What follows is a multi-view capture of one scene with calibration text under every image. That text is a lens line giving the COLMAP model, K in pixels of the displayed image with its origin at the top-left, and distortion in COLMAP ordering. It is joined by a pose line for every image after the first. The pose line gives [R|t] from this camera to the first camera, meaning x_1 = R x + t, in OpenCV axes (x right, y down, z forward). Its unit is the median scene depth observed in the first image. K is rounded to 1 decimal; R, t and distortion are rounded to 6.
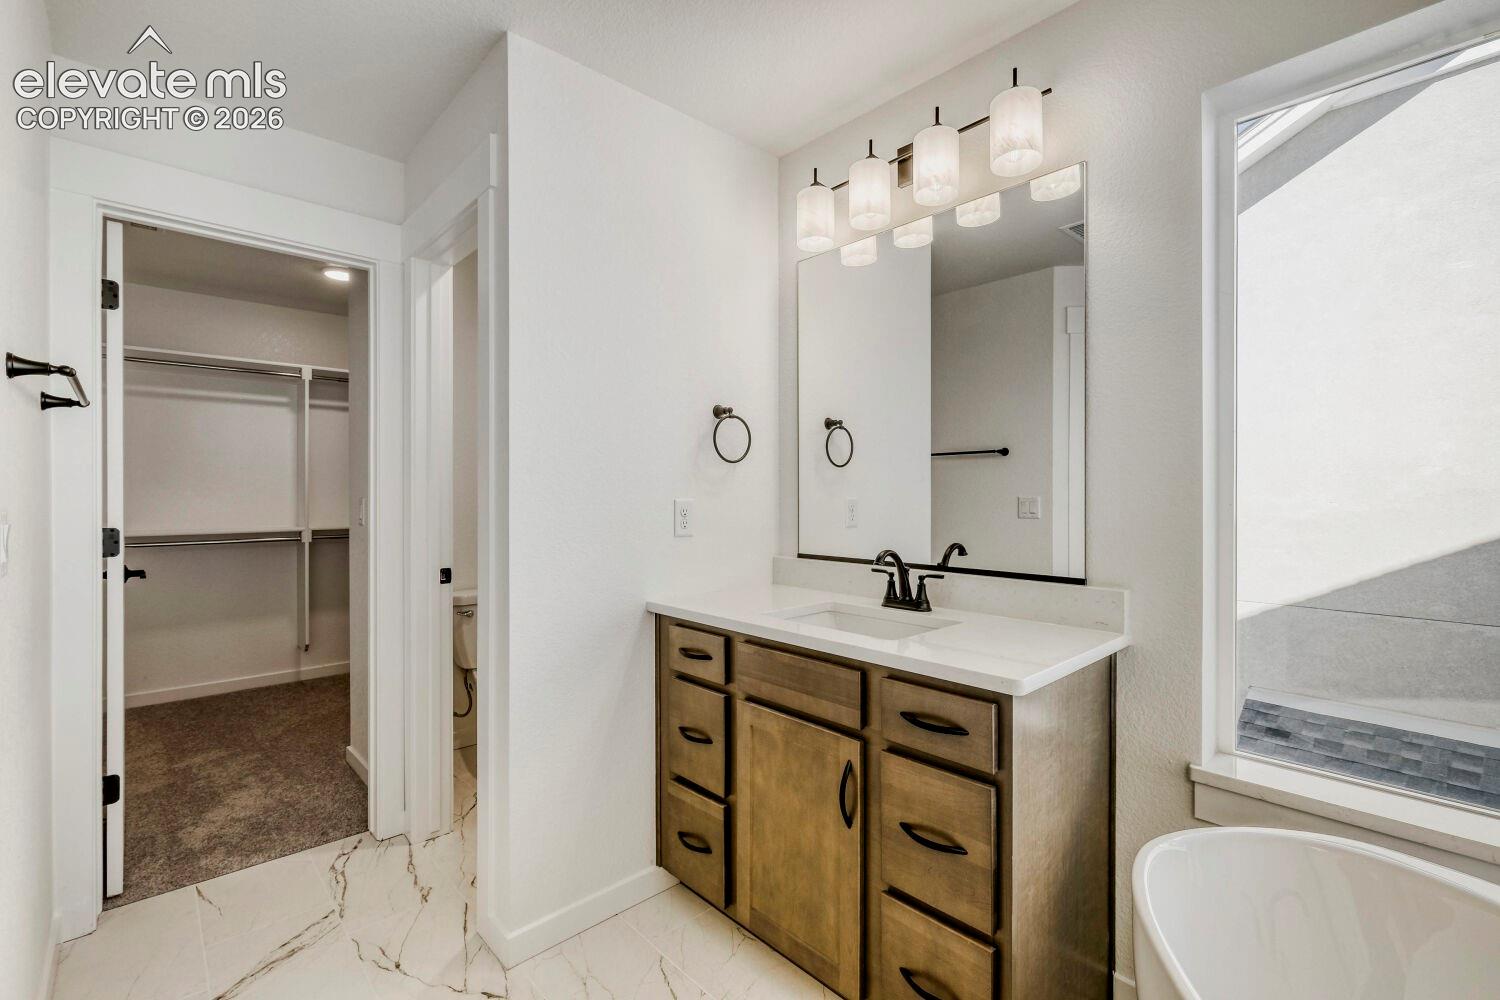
lens RADIAL K [[673.8, 0, 743.7], [0, 673.8, 494.2], [0, 0, 1]] dist [-0.001933, -0.000276]
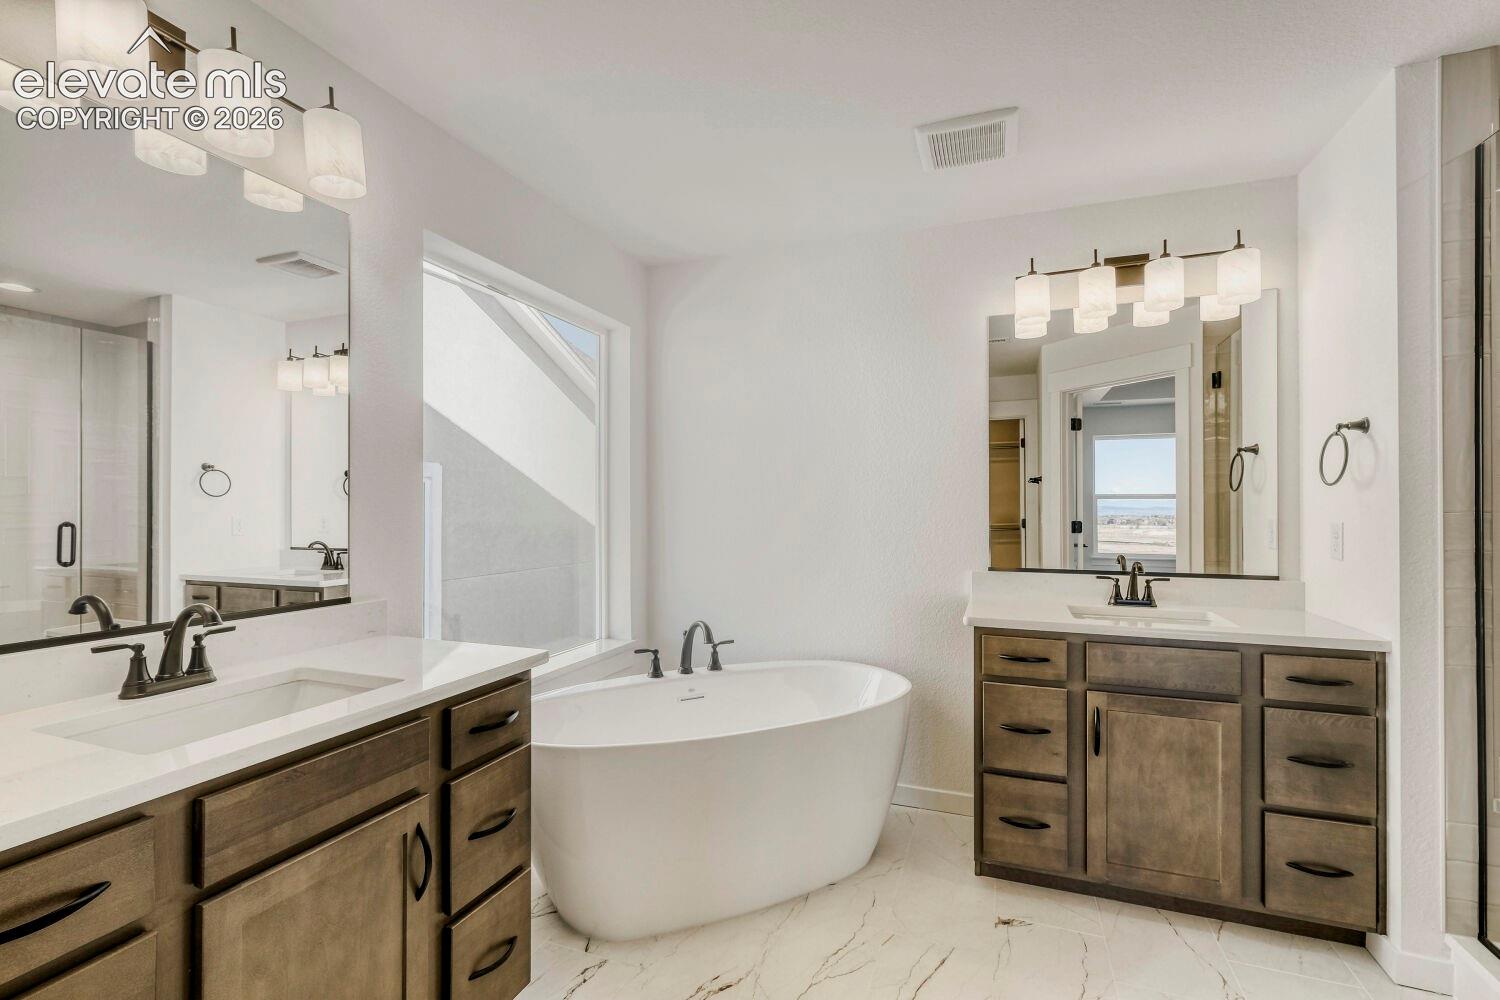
lens RADIAL K [[673.8, 0, 743.7], [0, 673.8, 504.4], [0, 0, 1]] dist [-0.001933, -0.000276]
pose [[-0.454561, 0.004858, 0.890702, -0.762288], [0.001975, 0.999988, -0.004446, -0.019289], [-0.890713, -0.000262, -0.454566, 0.937229]]
